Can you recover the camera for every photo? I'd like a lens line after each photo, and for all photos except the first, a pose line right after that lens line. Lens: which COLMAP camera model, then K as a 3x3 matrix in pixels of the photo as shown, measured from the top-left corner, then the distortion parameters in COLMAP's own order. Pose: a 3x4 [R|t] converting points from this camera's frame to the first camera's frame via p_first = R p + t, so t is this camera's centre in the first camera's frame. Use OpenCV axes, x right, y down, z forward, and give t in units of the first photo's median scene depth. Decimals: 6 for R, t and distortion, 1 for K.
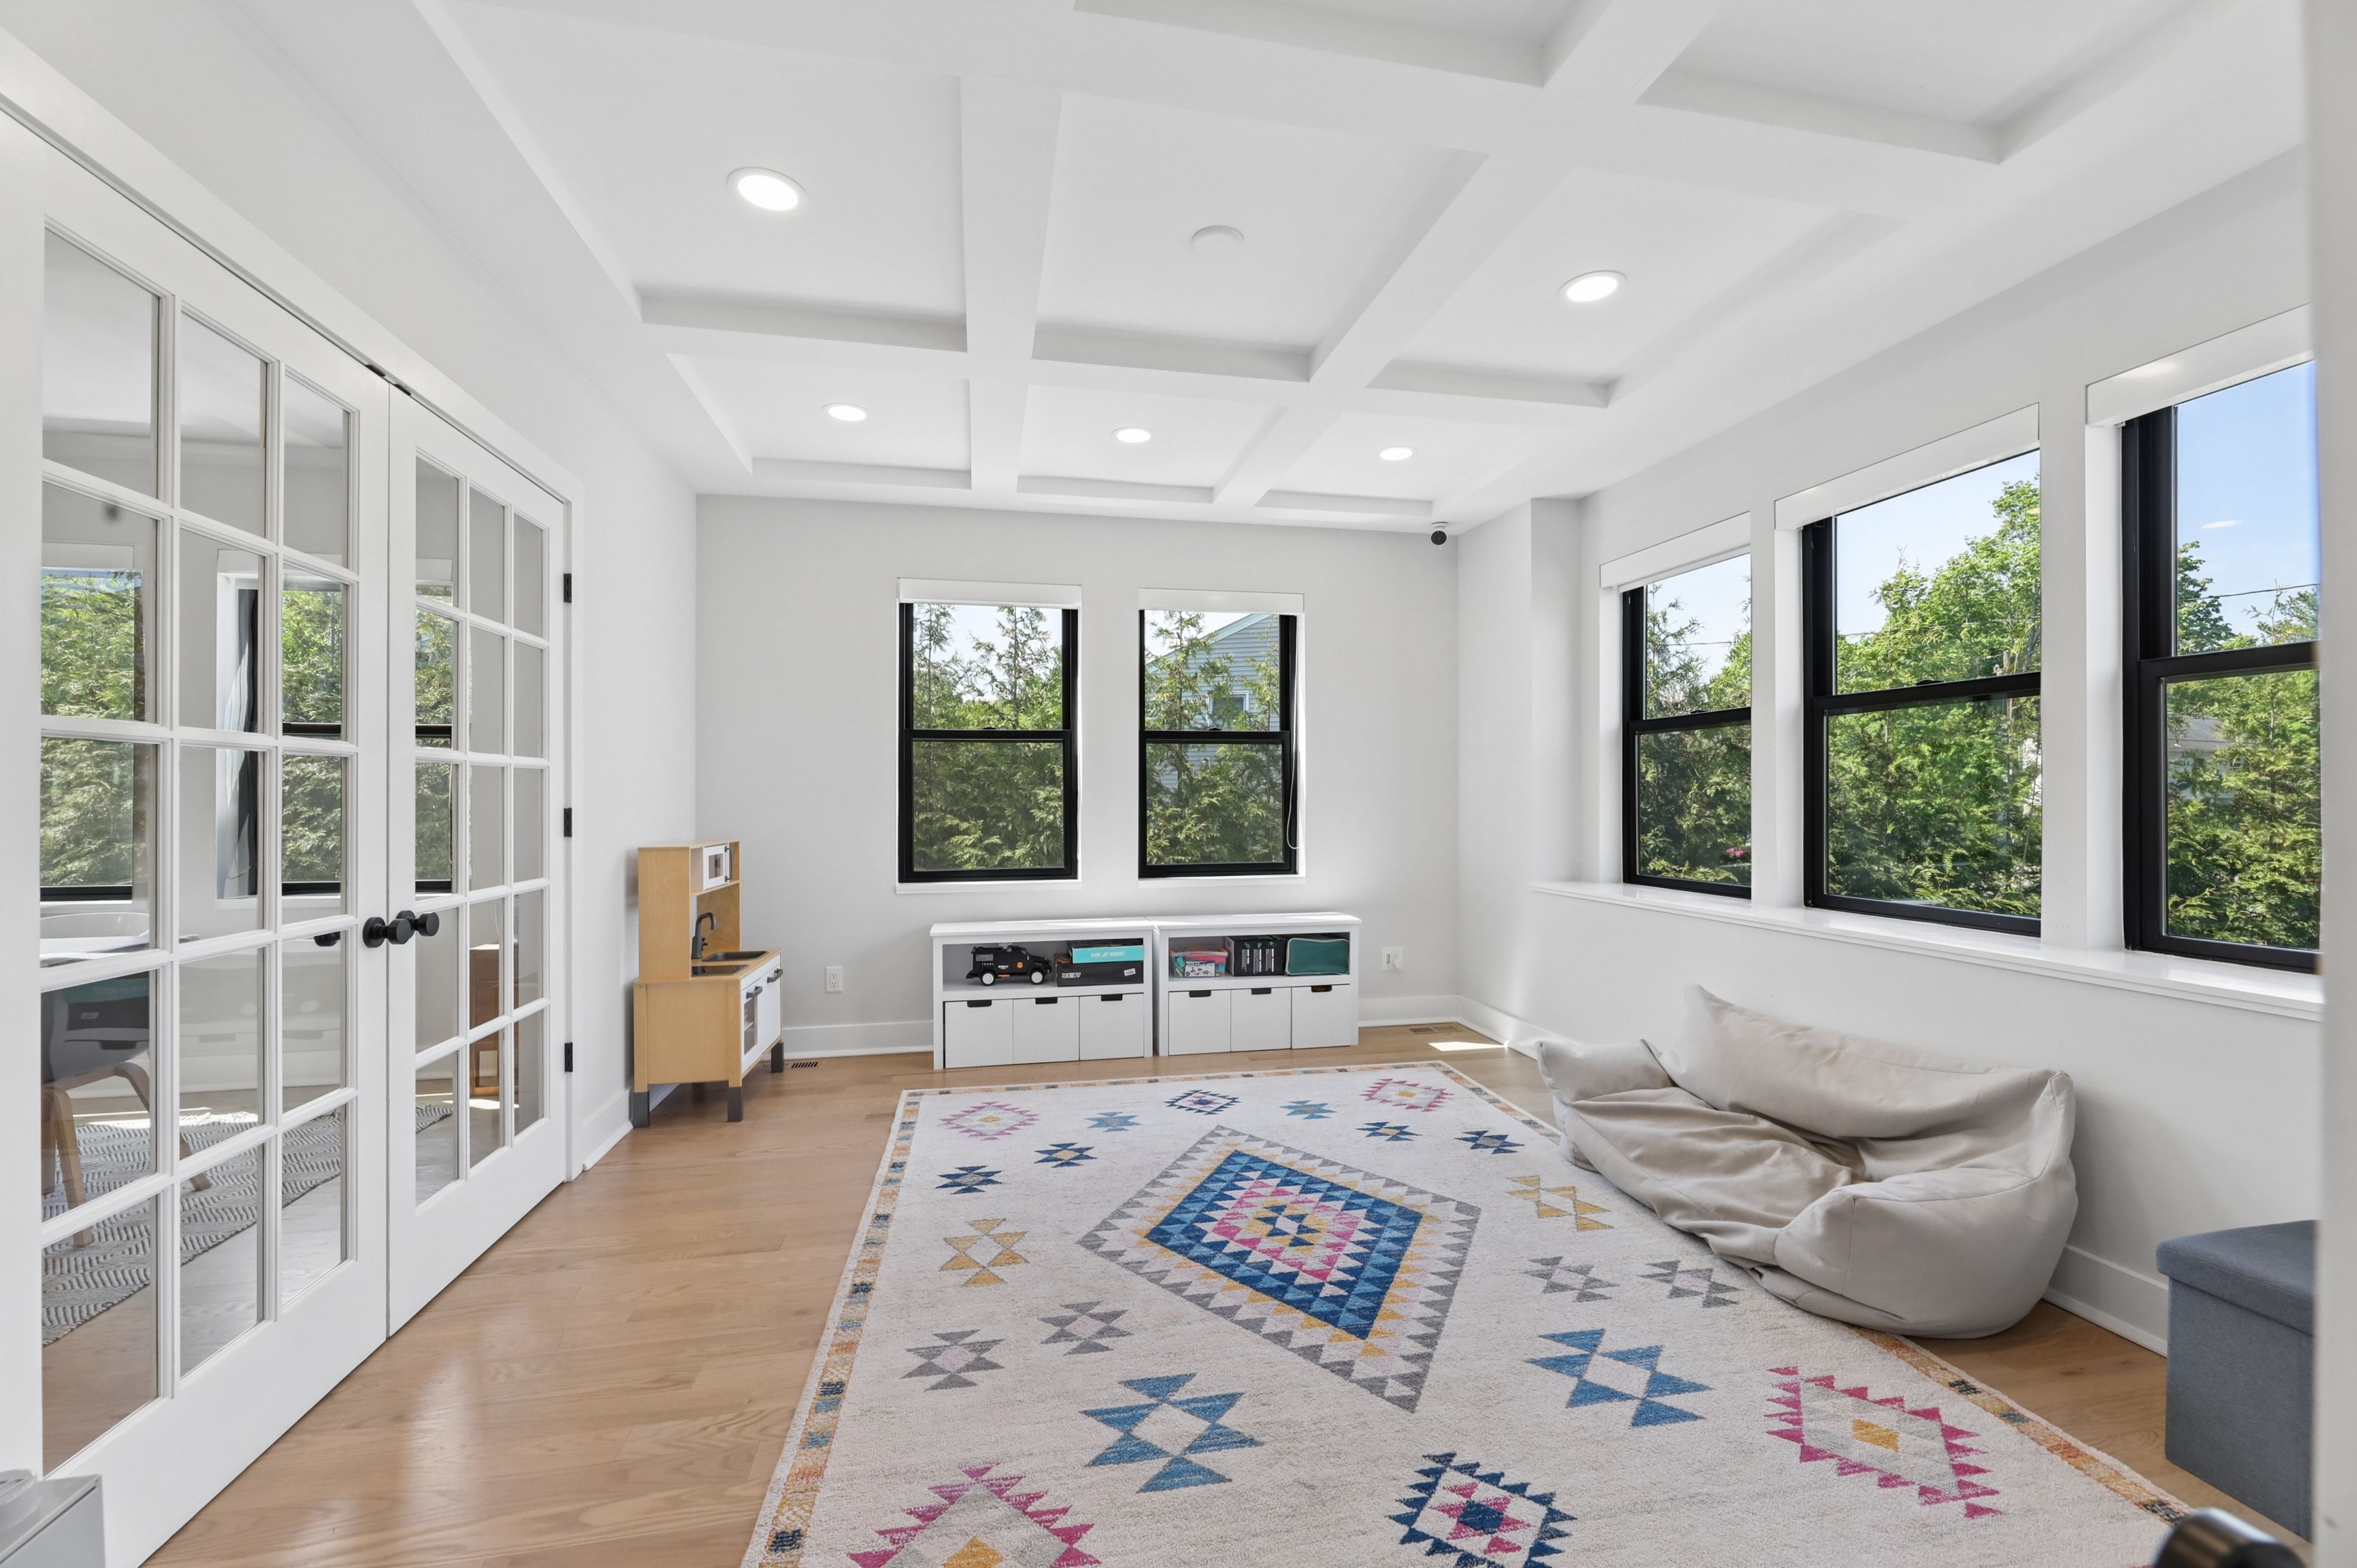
lens RADIAL K [[959.3, 0, 1175.3], [0, 959.3, 775.1], [0, 0, 1]] dist [-0.002551, -0.000326]
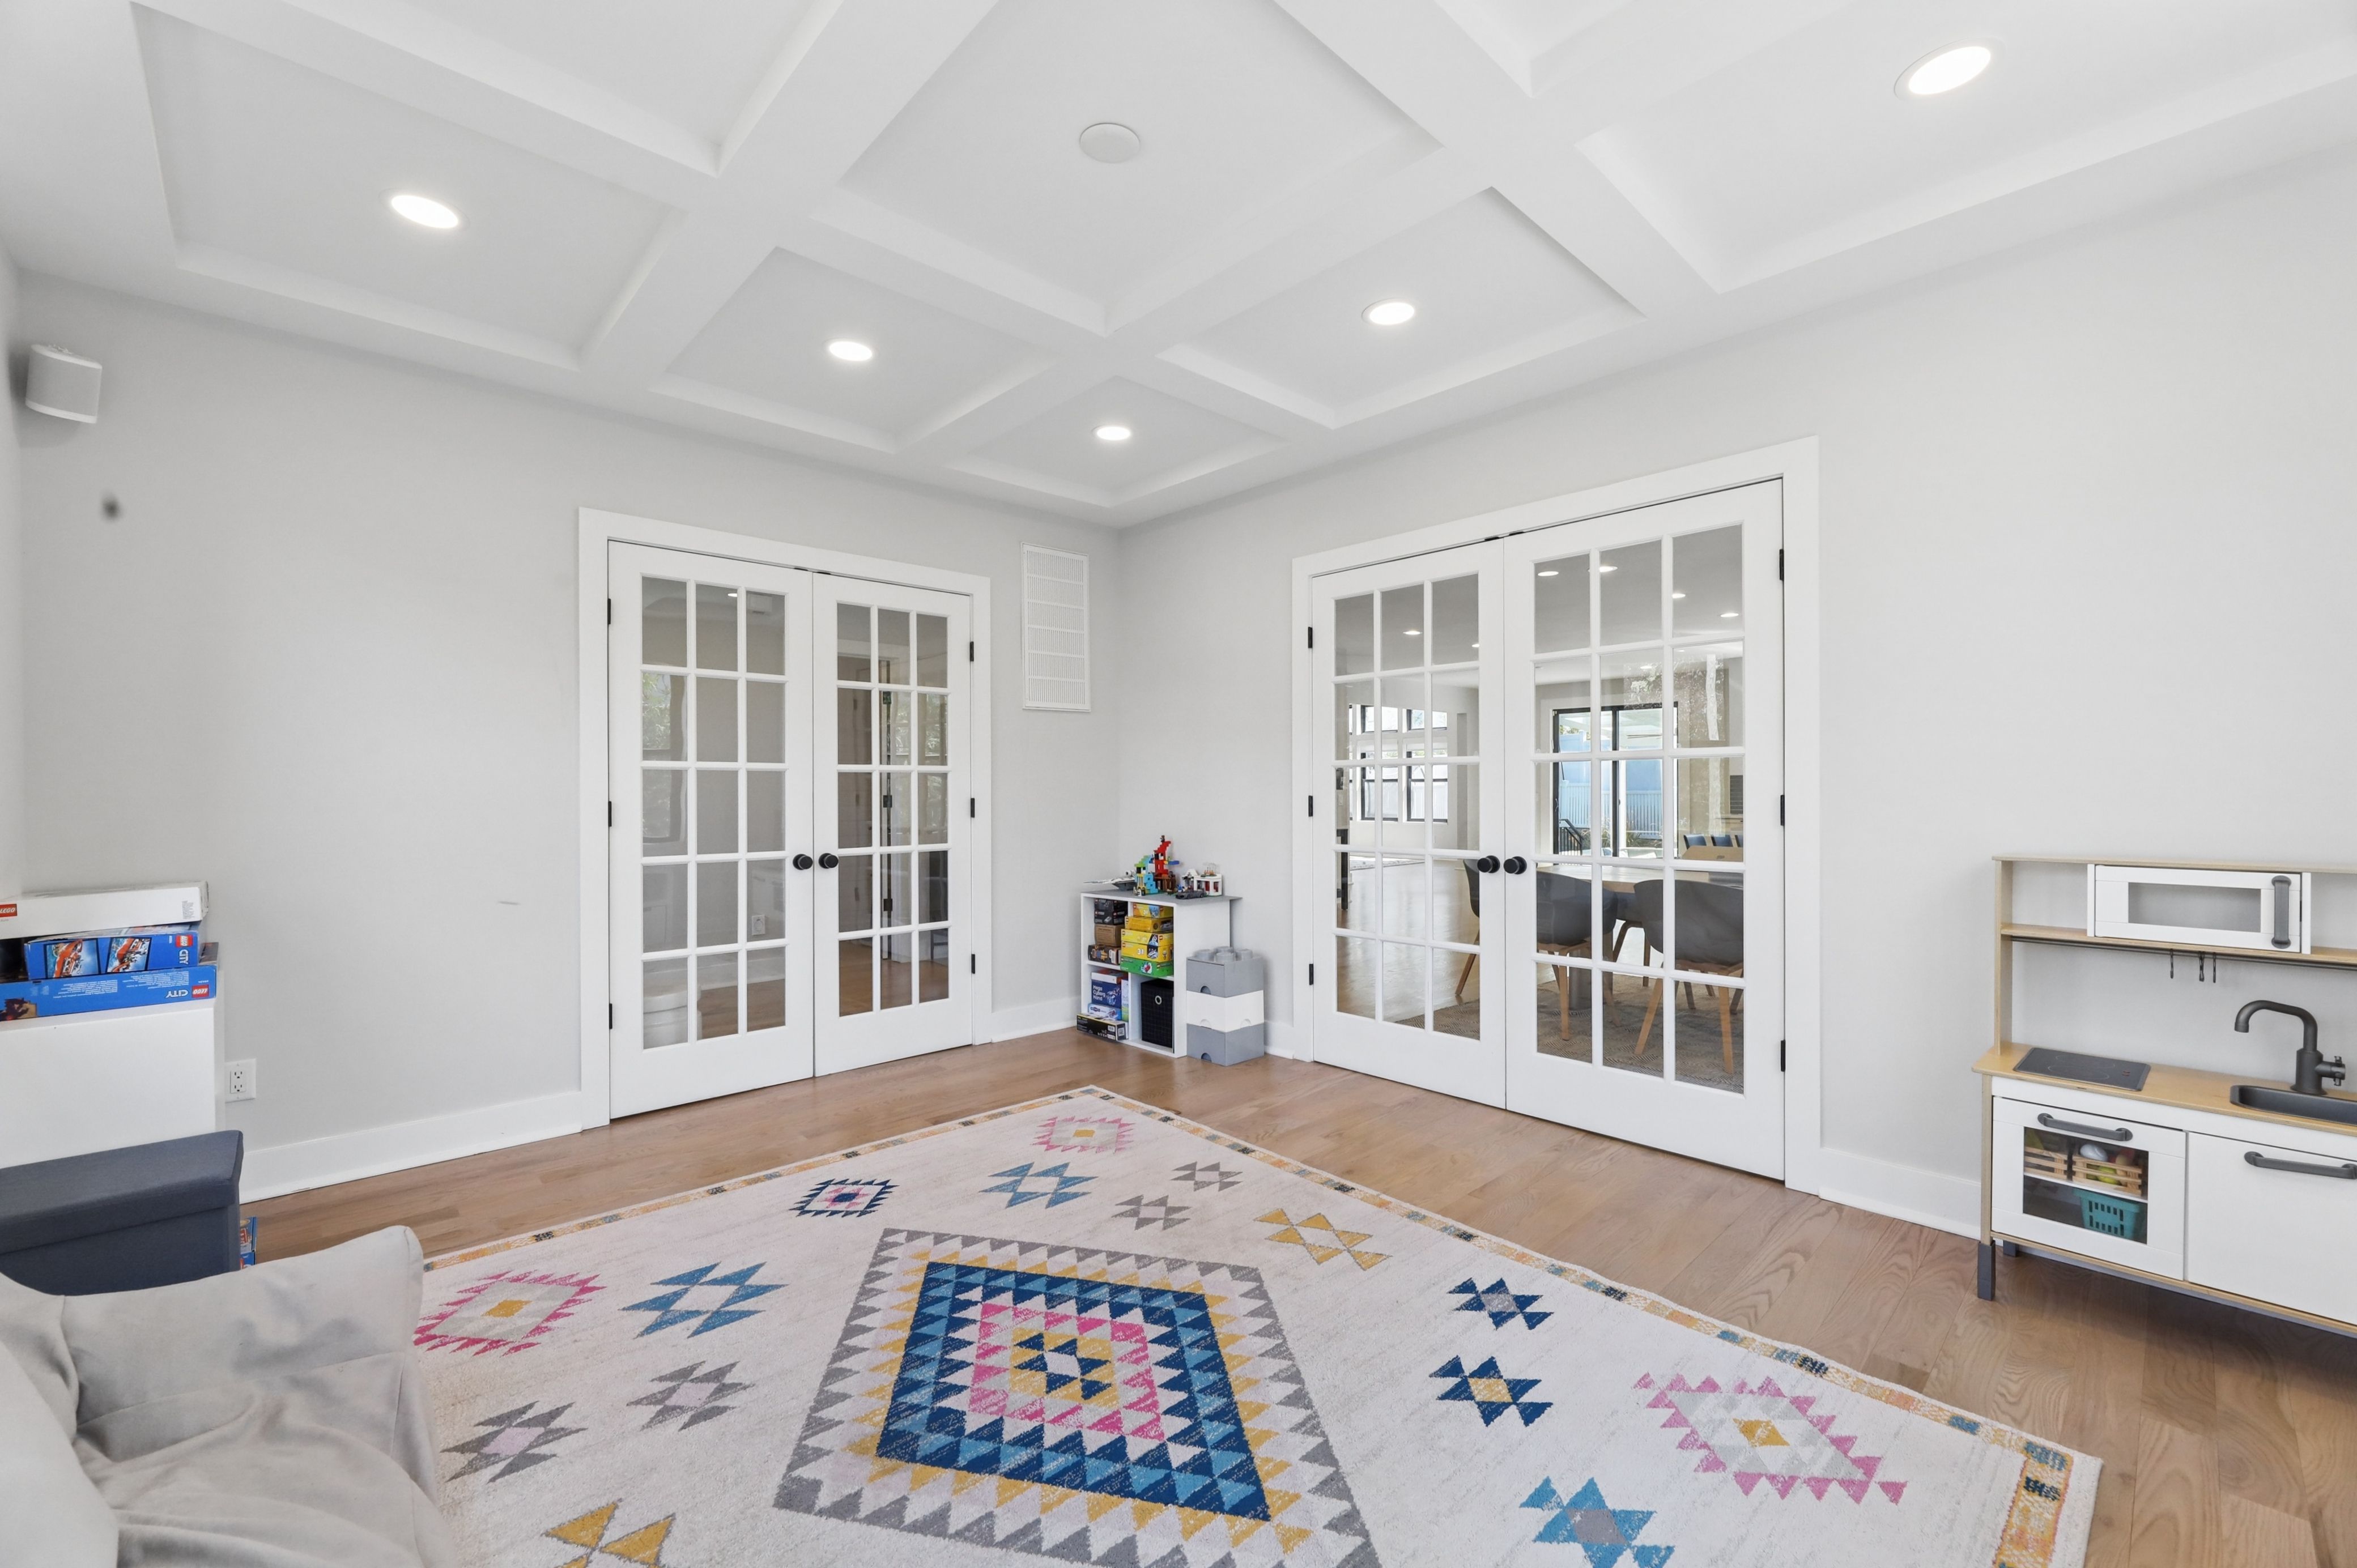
lens RADIAL K [[959.3, 0, 1175.3], [0, 959.3, 775.1], [0, 0, 1]] dist [-0.002551, -0.000326]
pose [[-0.853117, -0.002413, -0.521714, 0.452066], [0.018798, 0.999198, -0.035359, 0.044472], [0.521381, -0.039973, -0.852387, 1.783977]]
